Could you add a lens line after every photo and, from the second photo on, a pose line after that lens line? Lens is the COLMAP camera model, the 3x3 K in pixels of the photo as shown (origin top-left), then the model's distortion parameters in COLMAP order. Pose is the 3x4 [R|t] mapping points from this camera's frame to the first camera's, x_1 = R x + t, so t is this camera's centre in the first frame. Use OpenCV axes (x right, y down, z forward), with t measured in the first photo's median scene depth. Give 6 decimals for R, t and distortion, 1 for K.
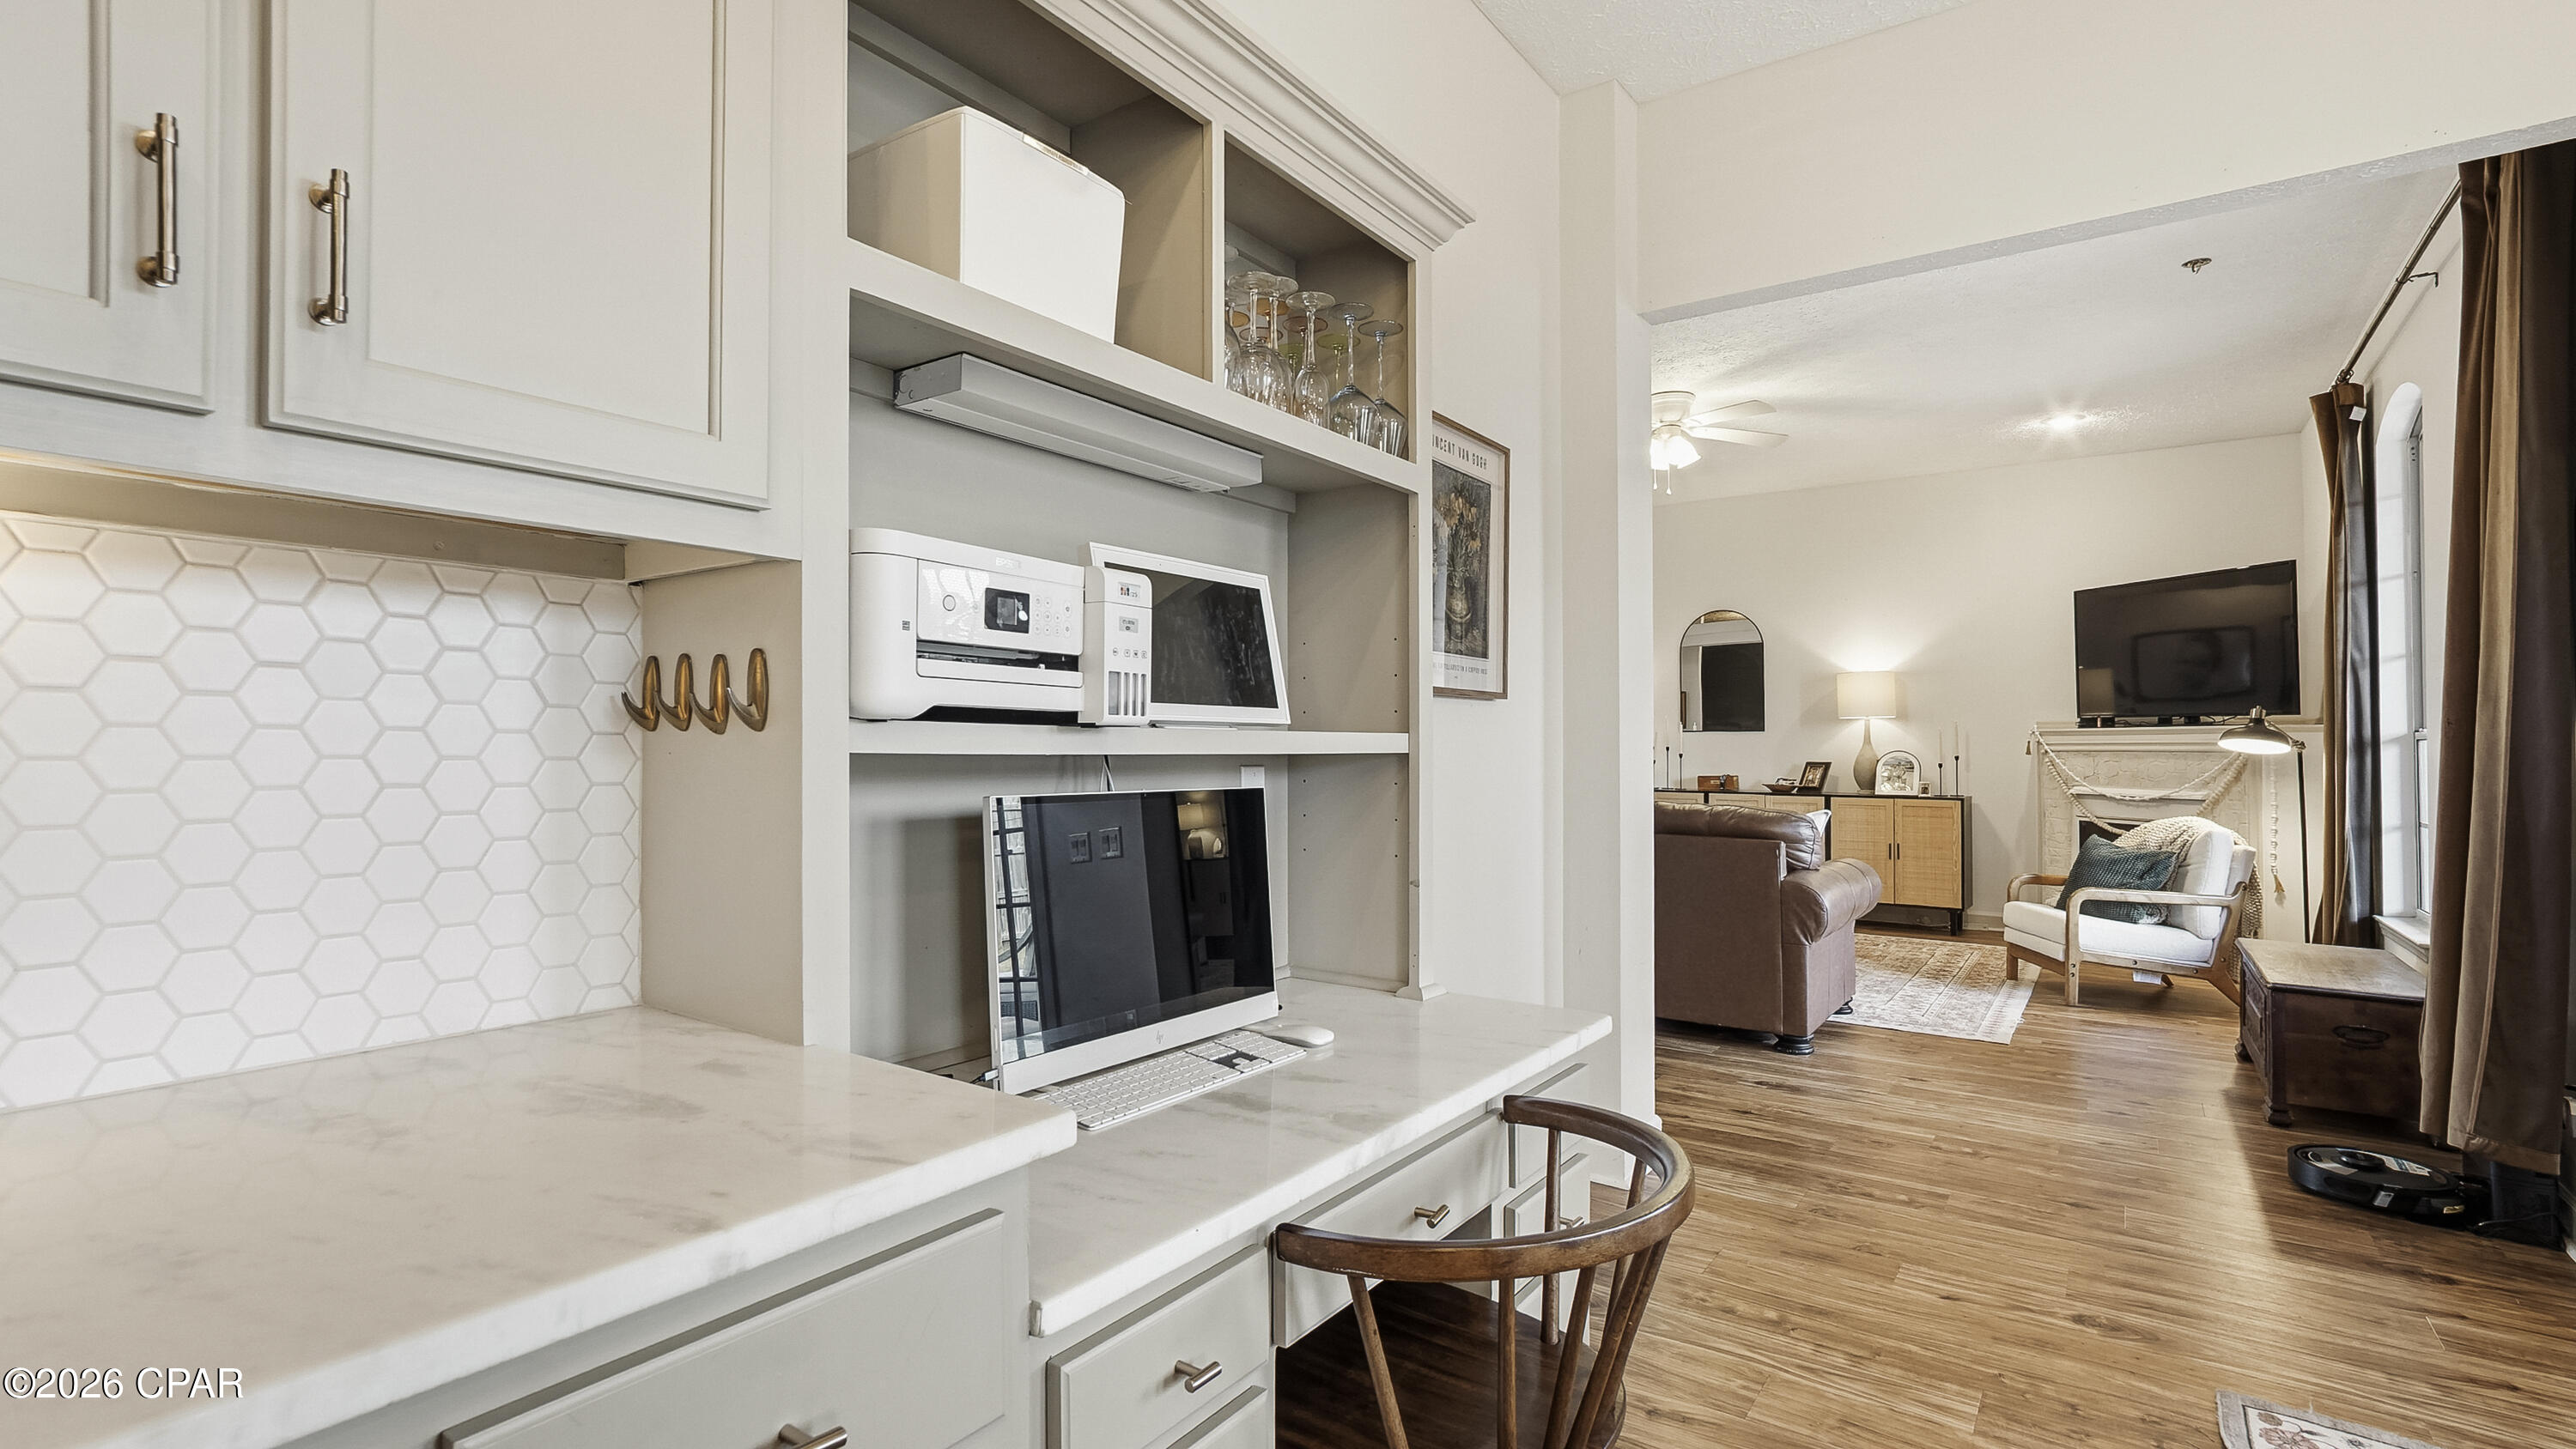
lens RADIAL K [[1222.0, 0, 1285.0], [0, 1222.0, 688.7], [0, 0, 1]] dist [-0.005685, 0.000764]
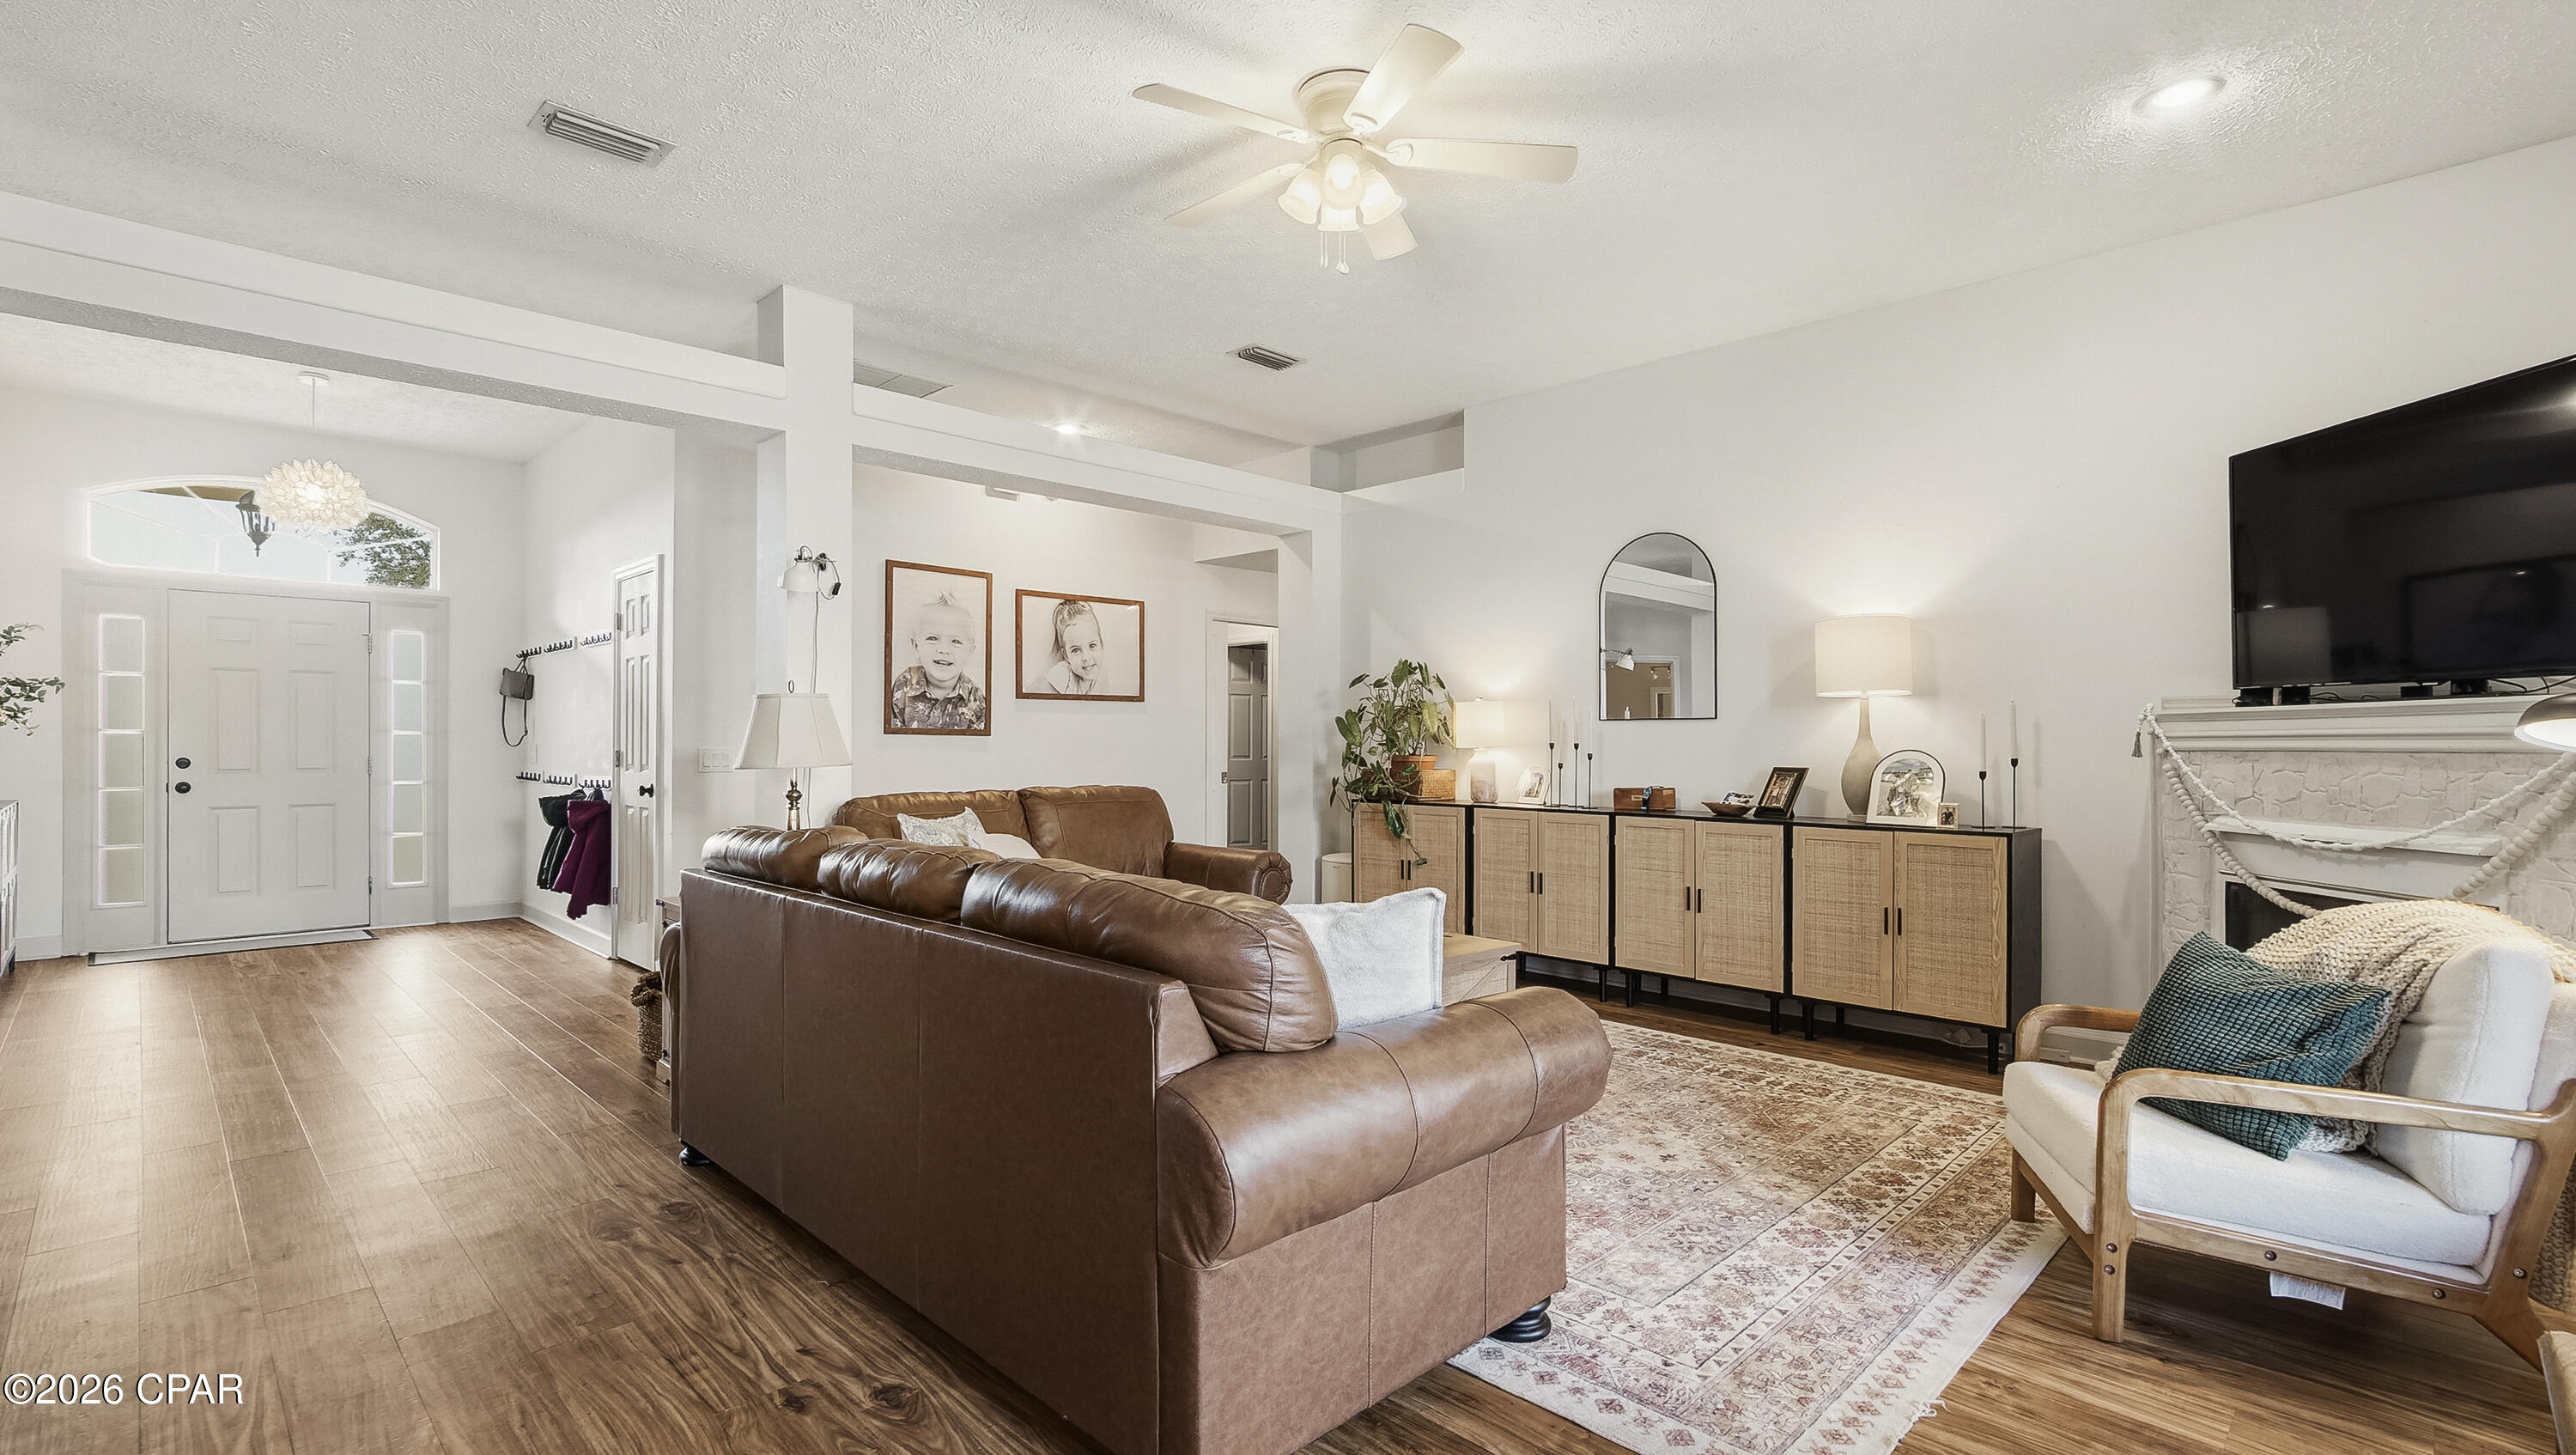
lens RADIAL K [[1190.6, 0, 1286.2], [0, 1190.6, 710.6], [0, 0, 1]] dist [-0.001605, 0.001013]
pose [[0.984899, -0.007507, -0.172970, 0.352632], [0.010558, 0.999804, 0.016730, 0.022076], [0.172810, -0.018303, 0.984785, 0.439382]]
